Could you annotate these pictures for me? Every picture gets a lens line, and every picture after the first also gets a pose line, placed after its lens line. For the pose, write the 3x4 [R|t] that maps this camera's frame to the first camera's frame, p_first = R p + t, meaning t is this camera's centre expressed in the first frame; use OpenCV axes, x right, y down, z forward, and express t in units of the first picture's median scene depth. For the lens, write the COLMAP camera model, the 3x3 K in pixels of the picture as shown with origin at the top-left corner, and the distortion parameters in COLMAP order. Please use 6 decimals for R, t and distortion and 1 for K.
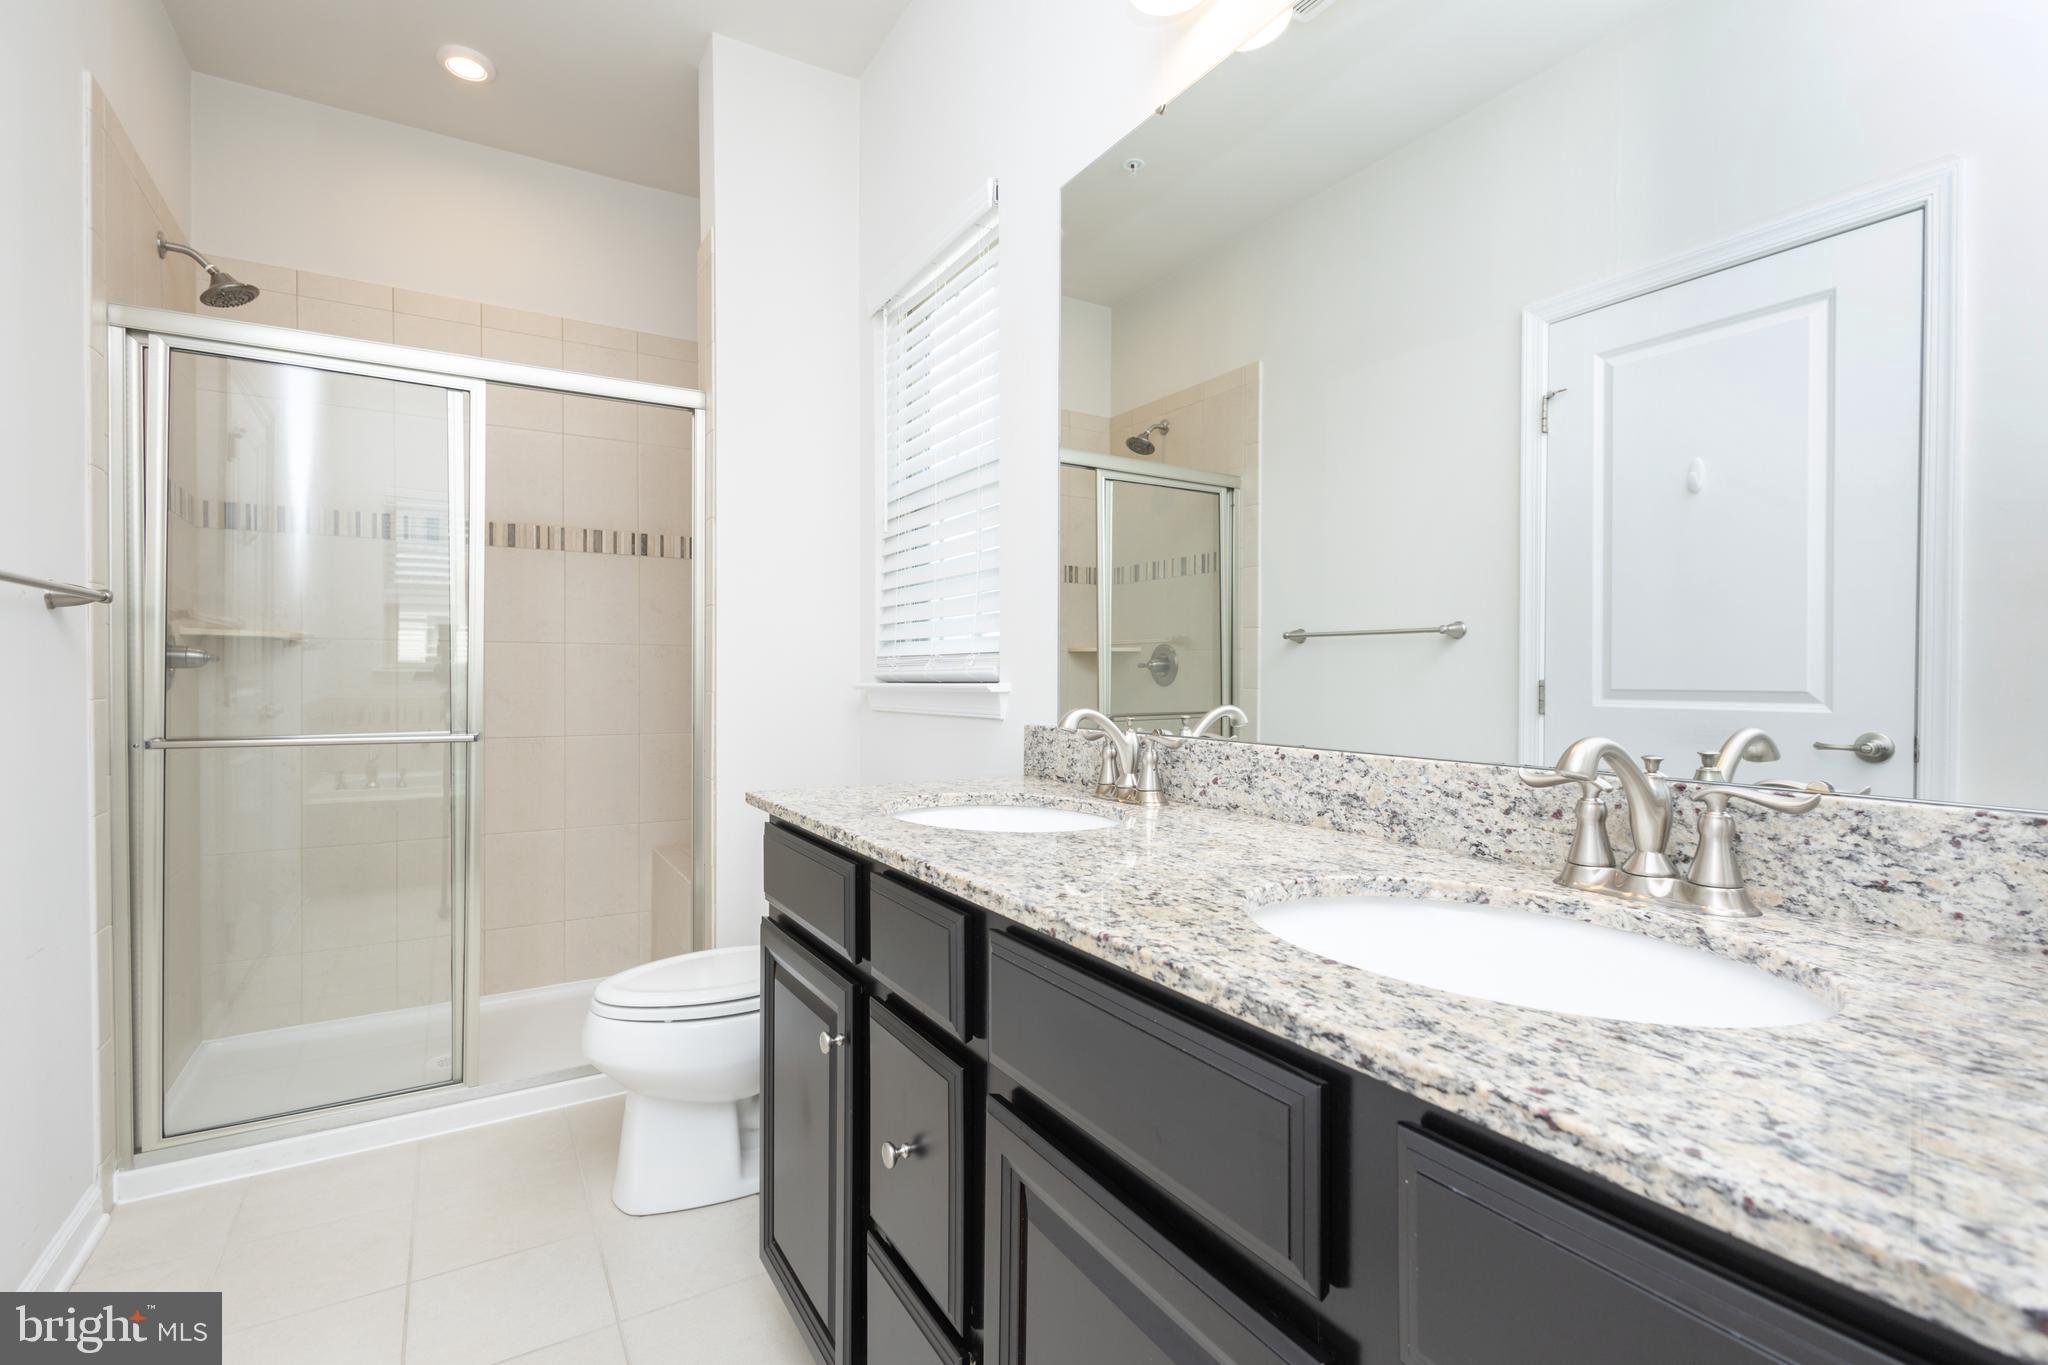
lens RADIAL K [[944.4, 0, 1024.0], [0, 944.4, 682.5], [0, 0, 1]] dist [0.013735, -0.000010]
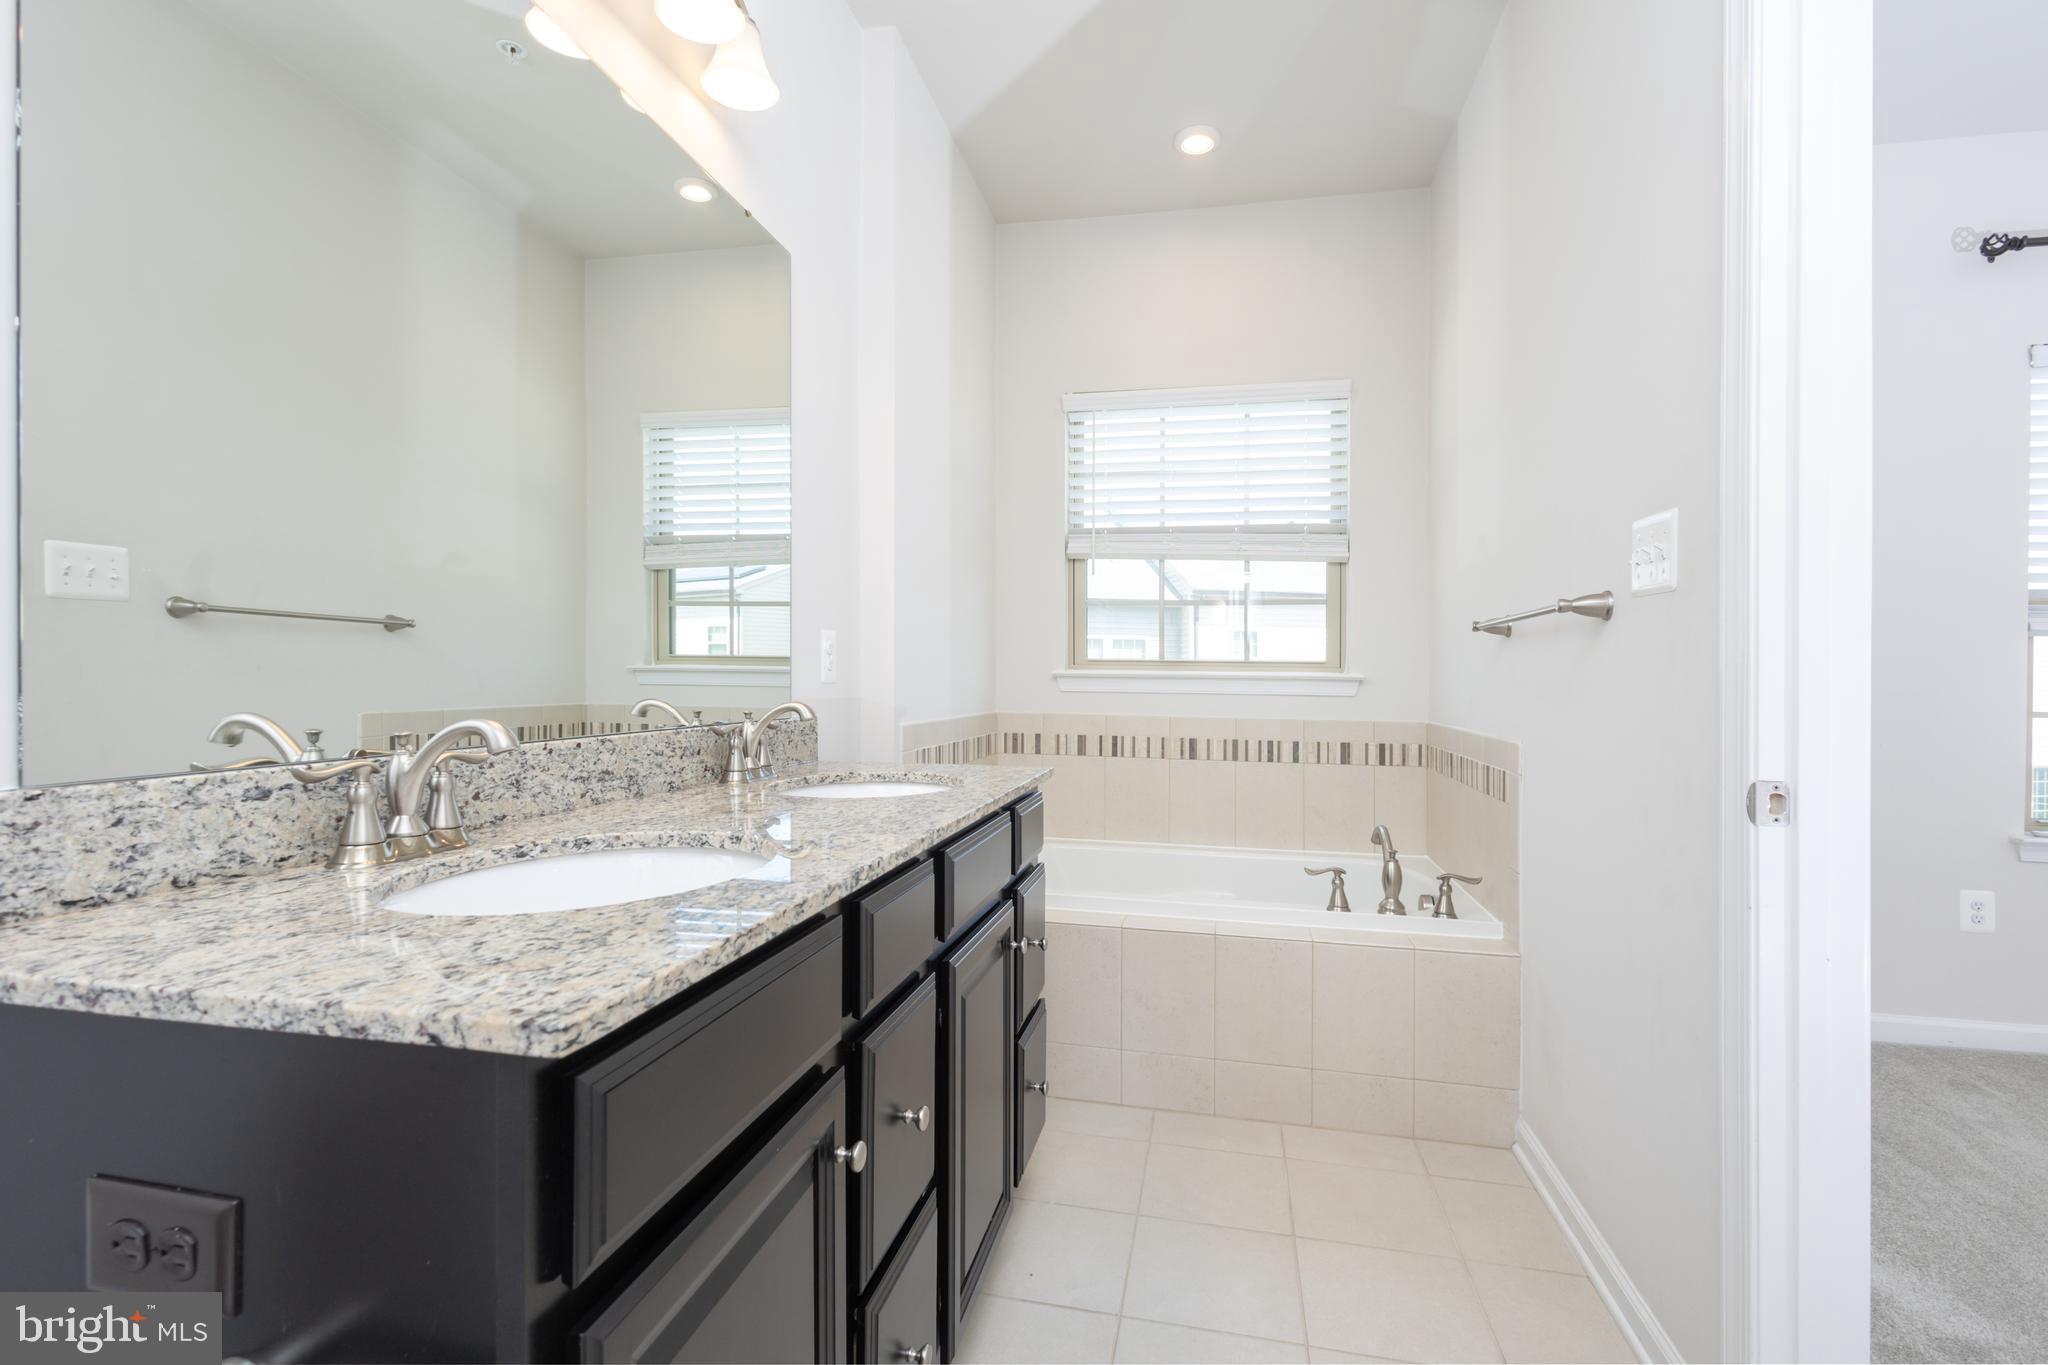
lens RADIAL K [[944.4, 0, 1024.0], [0, 944.4, 682.5], [0, 0, 1]] dist [0.013735, -0.000010]
pose [[-0.722995, -0.003551, 0.690844, -0.852659], [0.007253, 0.999893, 0.012730, -0.004617], [-0.690815, 0.014215, -0.722892, 1.482066]]
